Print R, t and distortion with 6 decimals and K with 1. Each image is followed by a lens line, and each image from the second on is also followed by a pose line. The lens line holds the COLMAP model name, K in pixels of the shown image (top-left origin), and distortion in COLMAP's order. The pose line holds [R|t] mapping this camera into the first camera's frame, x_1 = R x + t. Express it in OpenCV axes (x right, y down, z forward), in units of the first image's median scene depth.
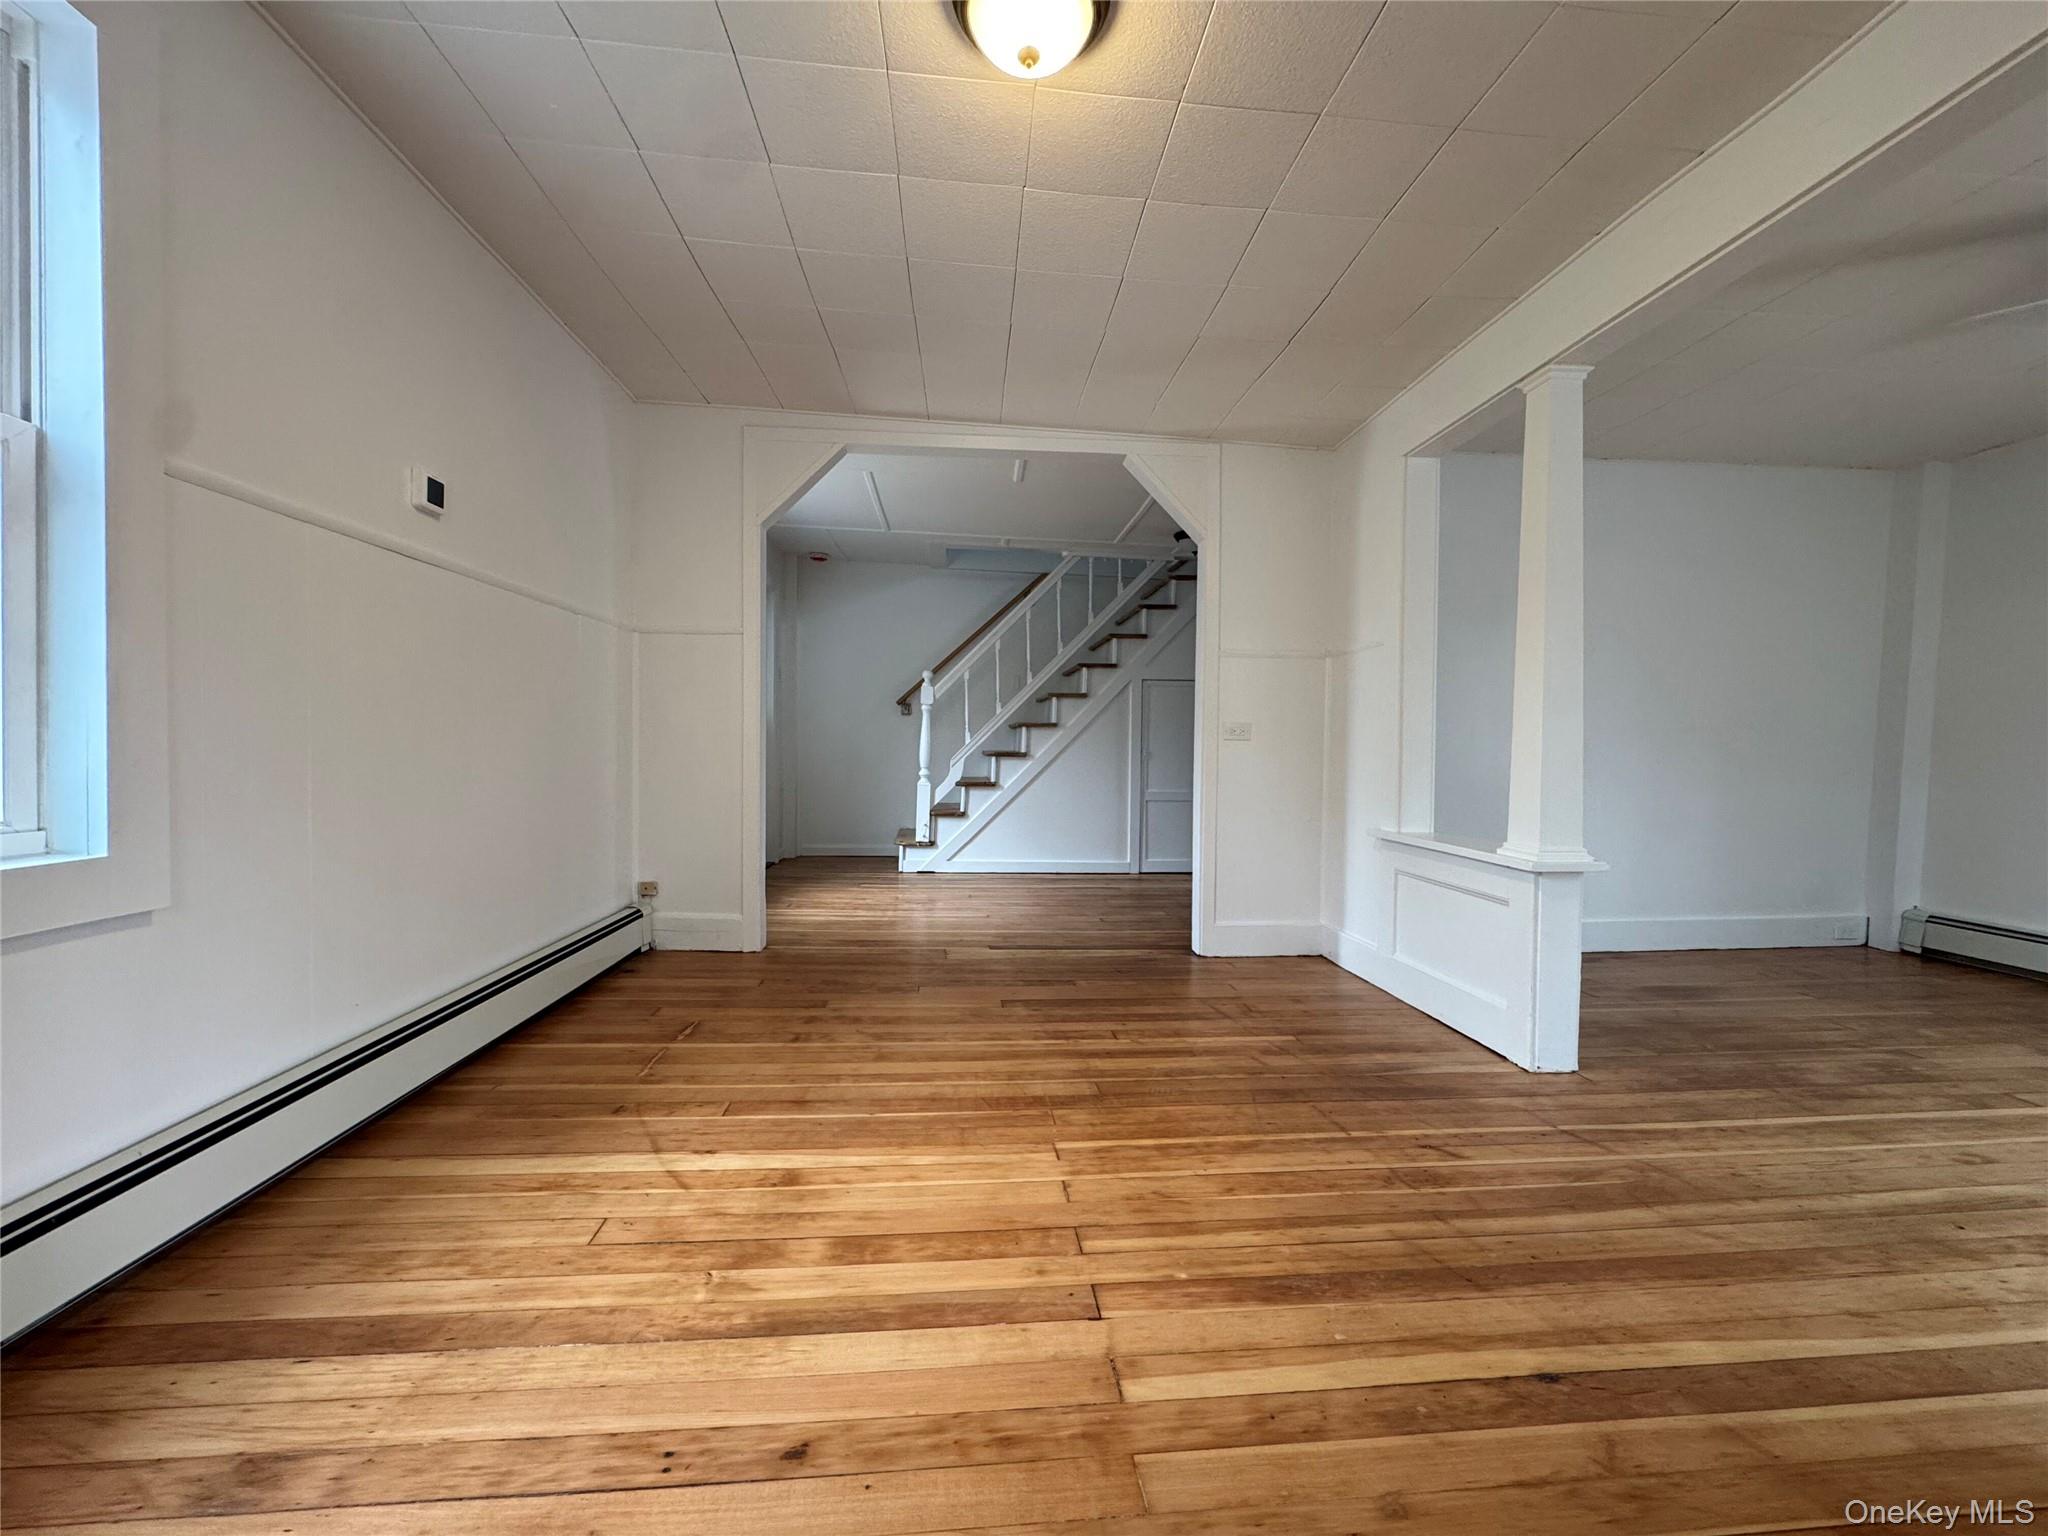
lens RADIAL K [[816.2, 0, 1022.1], [0, 816.2, 766.9], [0, 0, 1]] dist [-0.005035, 0.001242]
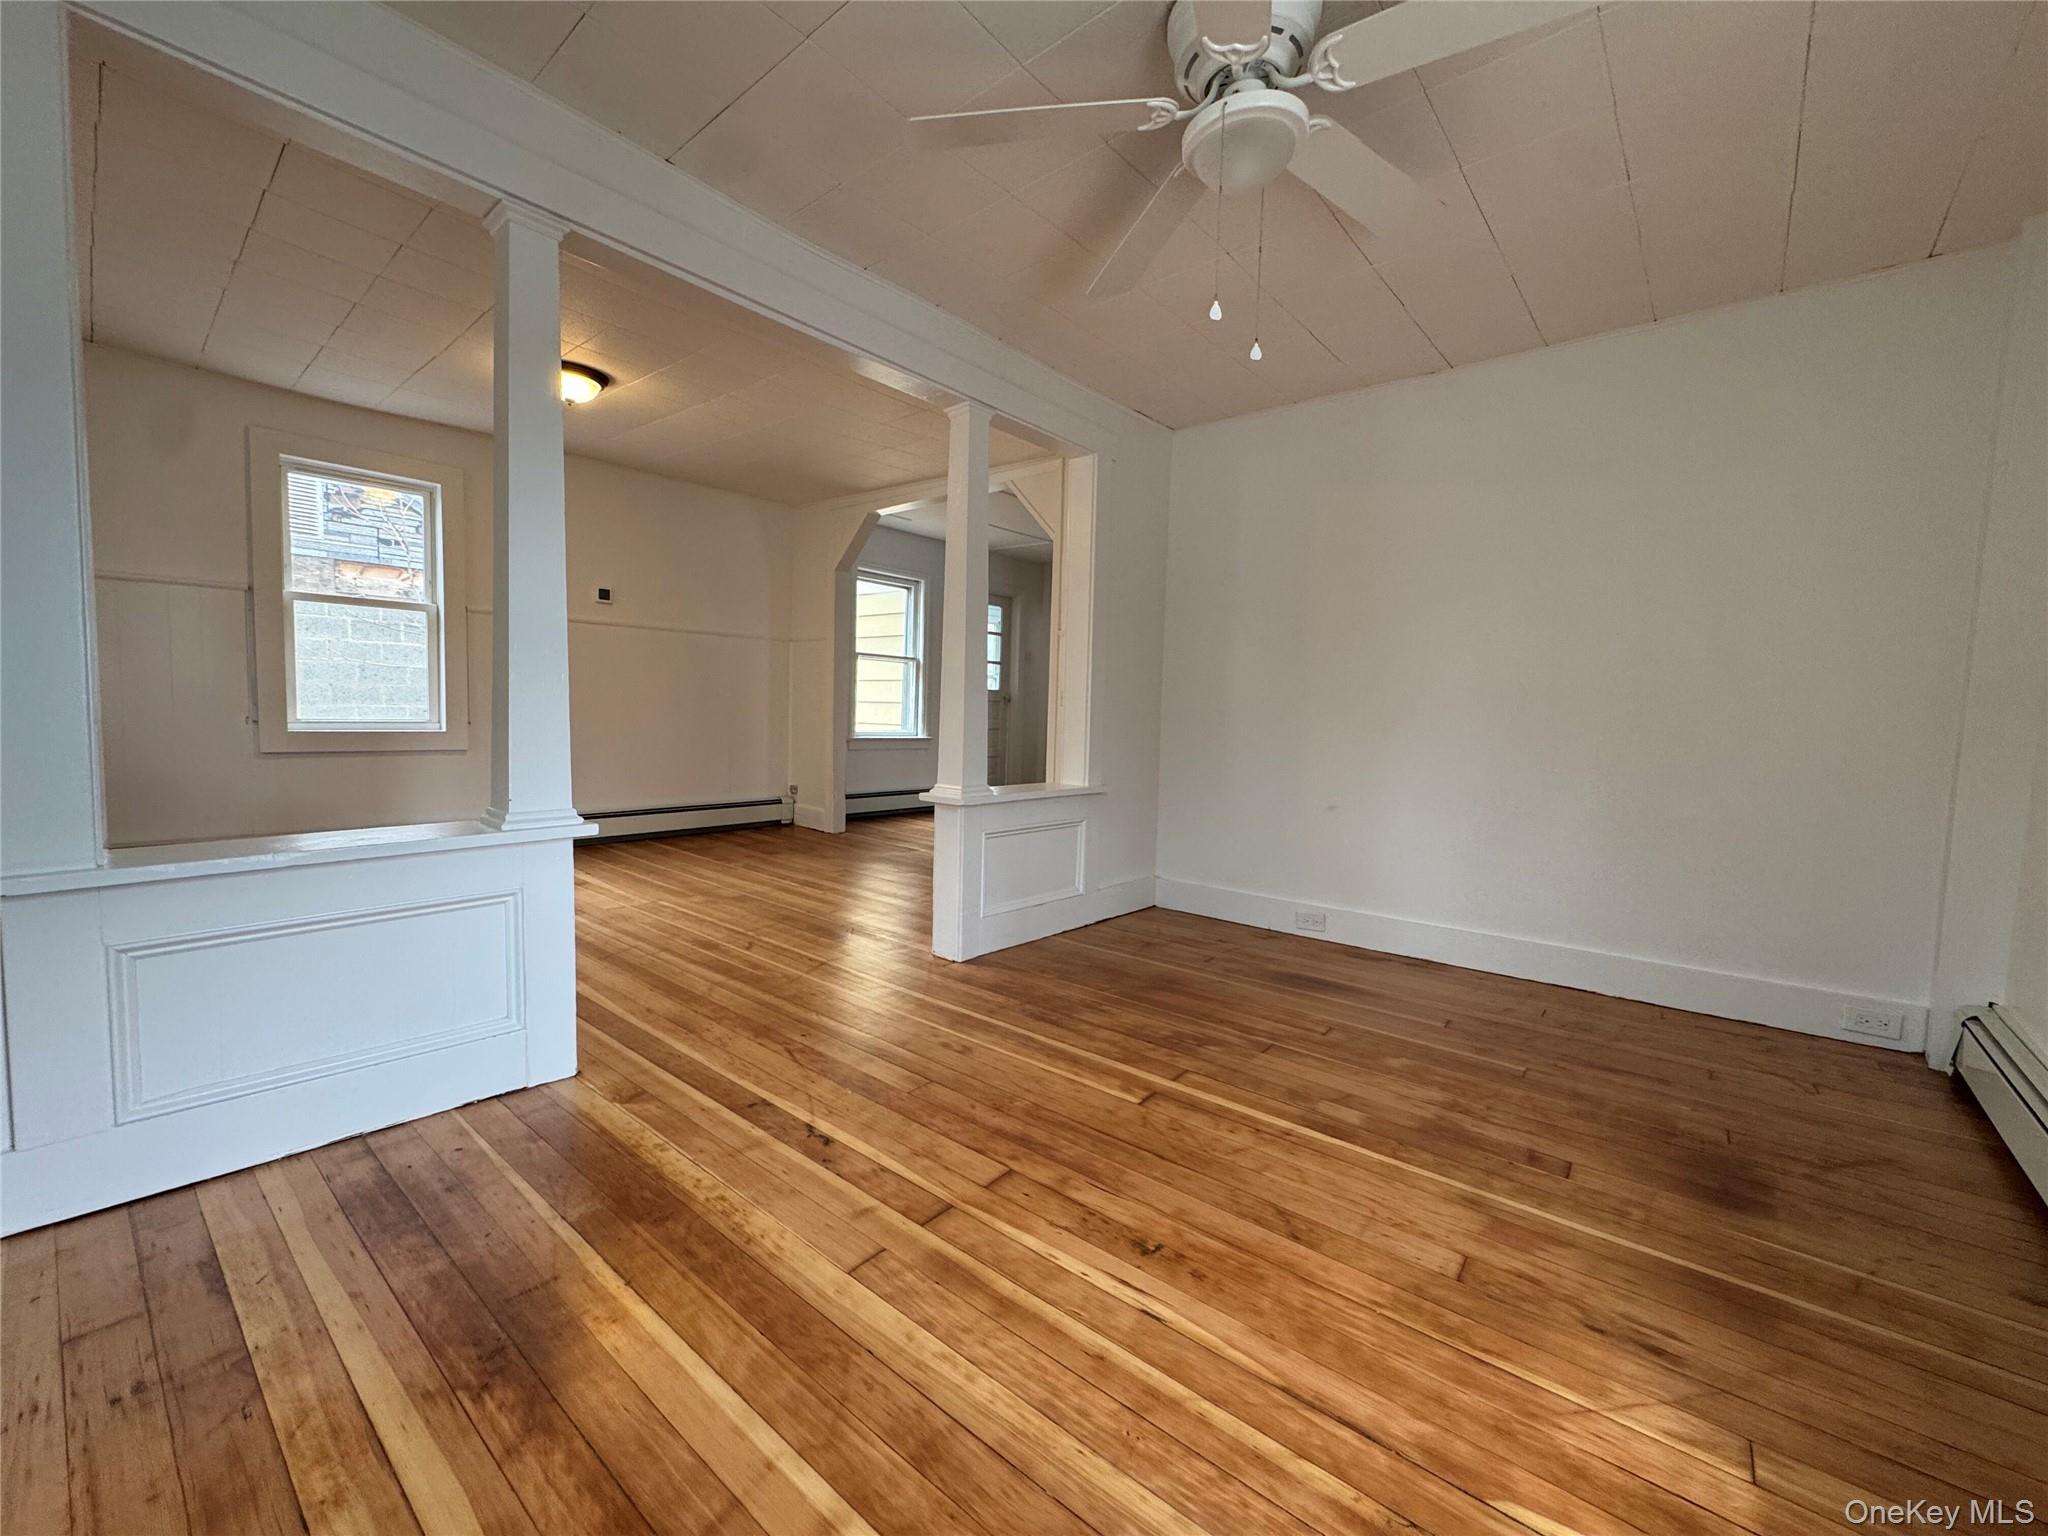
lens RADIAL K [[816.2, 0, 1020.2], [0, 816.2, 762.3], [0, 0, 1]] dist [-0.005035, 0.001242]
pose [[0.703853, 0.054844, -0.708225, 1.202287], [-0.038149, 0.998495, 0.039409, 0.006086], [0.709321, -0.000720, 0.704886, 0.126141]]
